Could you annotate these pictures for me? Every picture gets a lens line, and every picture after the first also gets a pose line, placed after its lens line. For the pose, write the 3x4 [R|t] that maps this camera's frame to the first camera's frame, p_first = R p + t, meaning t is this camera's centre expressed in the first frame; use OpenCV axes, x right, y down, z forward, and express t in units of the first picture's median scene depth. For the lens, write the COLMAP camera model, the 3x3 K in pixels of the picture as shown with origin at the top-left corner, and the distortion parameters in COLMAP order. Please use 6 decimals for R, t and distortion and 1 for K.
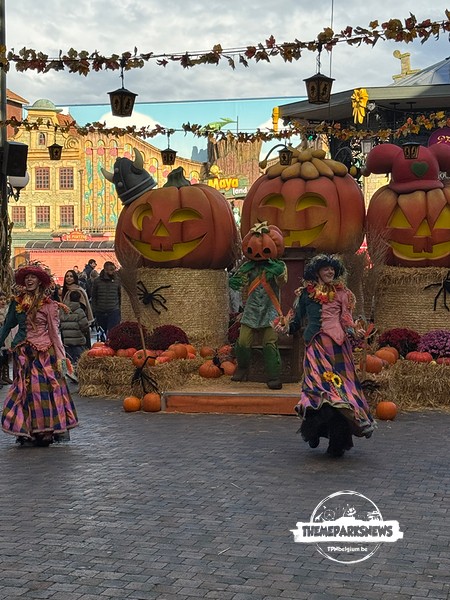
lens RADIAL K [[1191.7, 0, 224.9], [0, 1191.7, 299.5], [0, 0, 1]] dist [0.057760, 0.000000]
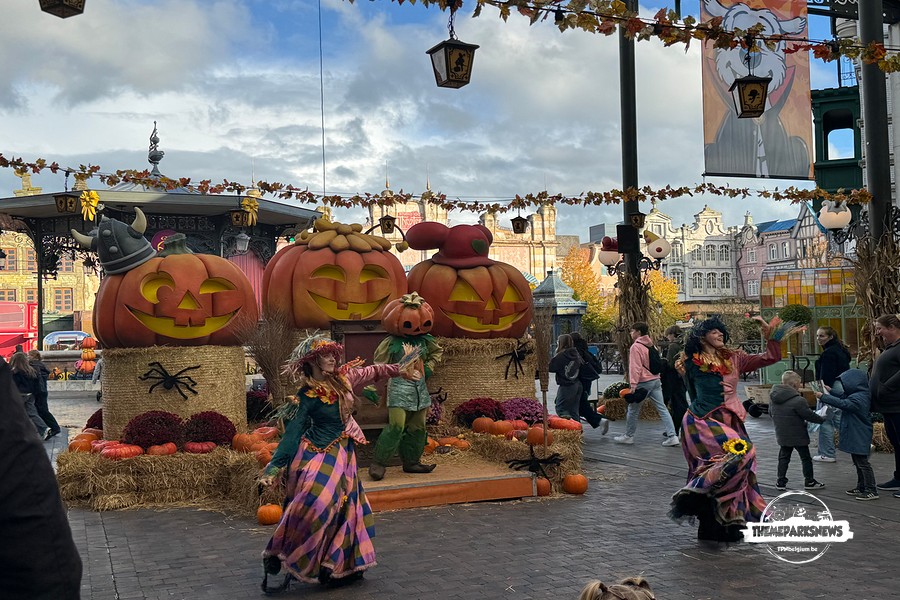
lens RADIAL K [[832.2, 0, 450.1], [0, 832.2, 301.2], [0, 0, 1]] dist [0.061410, 0.000000]
pose [[0.773725, 0.012951, 0.633390, -0.297380], [0.038698, 0.996958, -0.067657, -0.010404], [-0.632339, 0.076859, 0.770870, 0.415292]]
